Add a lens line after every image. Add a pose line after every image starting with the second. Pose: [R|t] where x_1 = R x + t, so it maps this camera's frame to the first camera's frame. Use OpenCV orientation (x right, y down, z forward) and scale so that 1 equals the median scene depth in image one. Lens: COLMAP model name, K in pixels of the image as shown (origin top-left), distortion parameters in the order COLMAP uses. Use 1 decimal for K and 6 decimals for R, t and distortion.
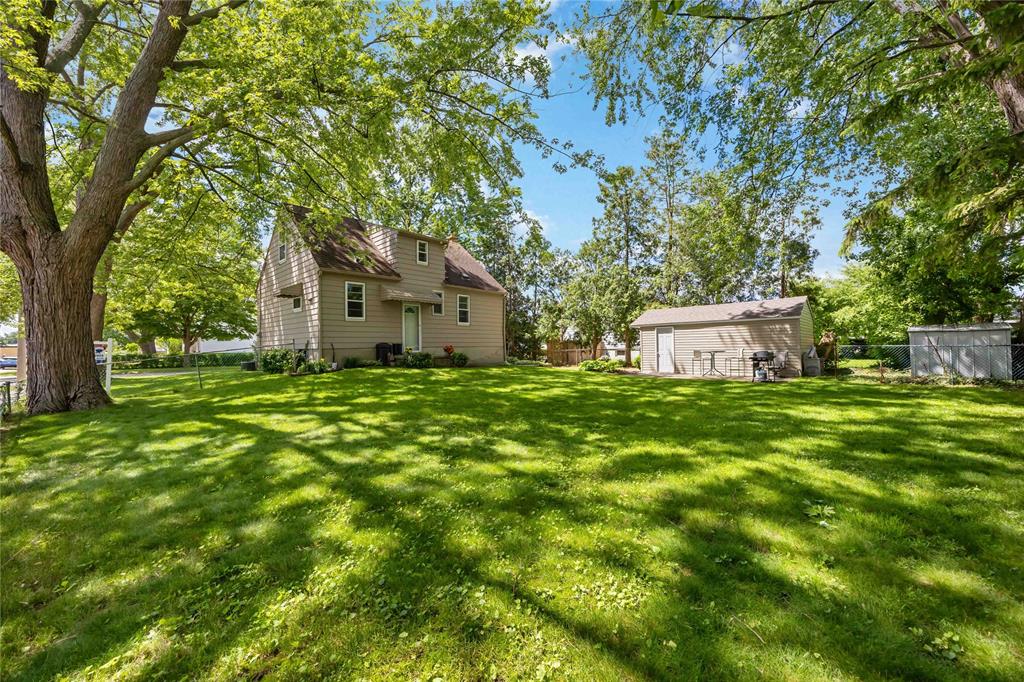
lens RADIAL K [[380.4, 0, 516.7], [0, 380.4, 337.0], [0, 0, 1]] dist [0.000826, 0.000066]
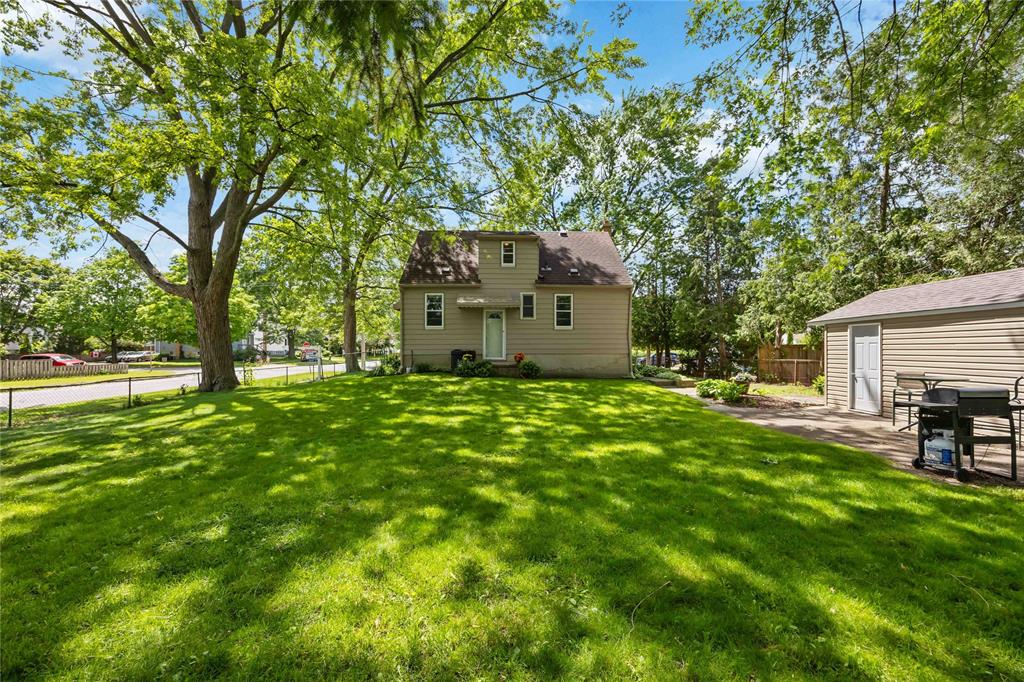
lens RADIAL K [[387.2, 0, 515.4], [0, 387.2, 341.3], [0, 0, 1]] dist [-0.001354, -0.000201]
pose [[0.717003, -0.003697, -0.697061, 0.446675], [0.008273, 0.999961, 0.003205, -0.008633], [0.697021, -0.008065, 0.717005, 0.332699]]
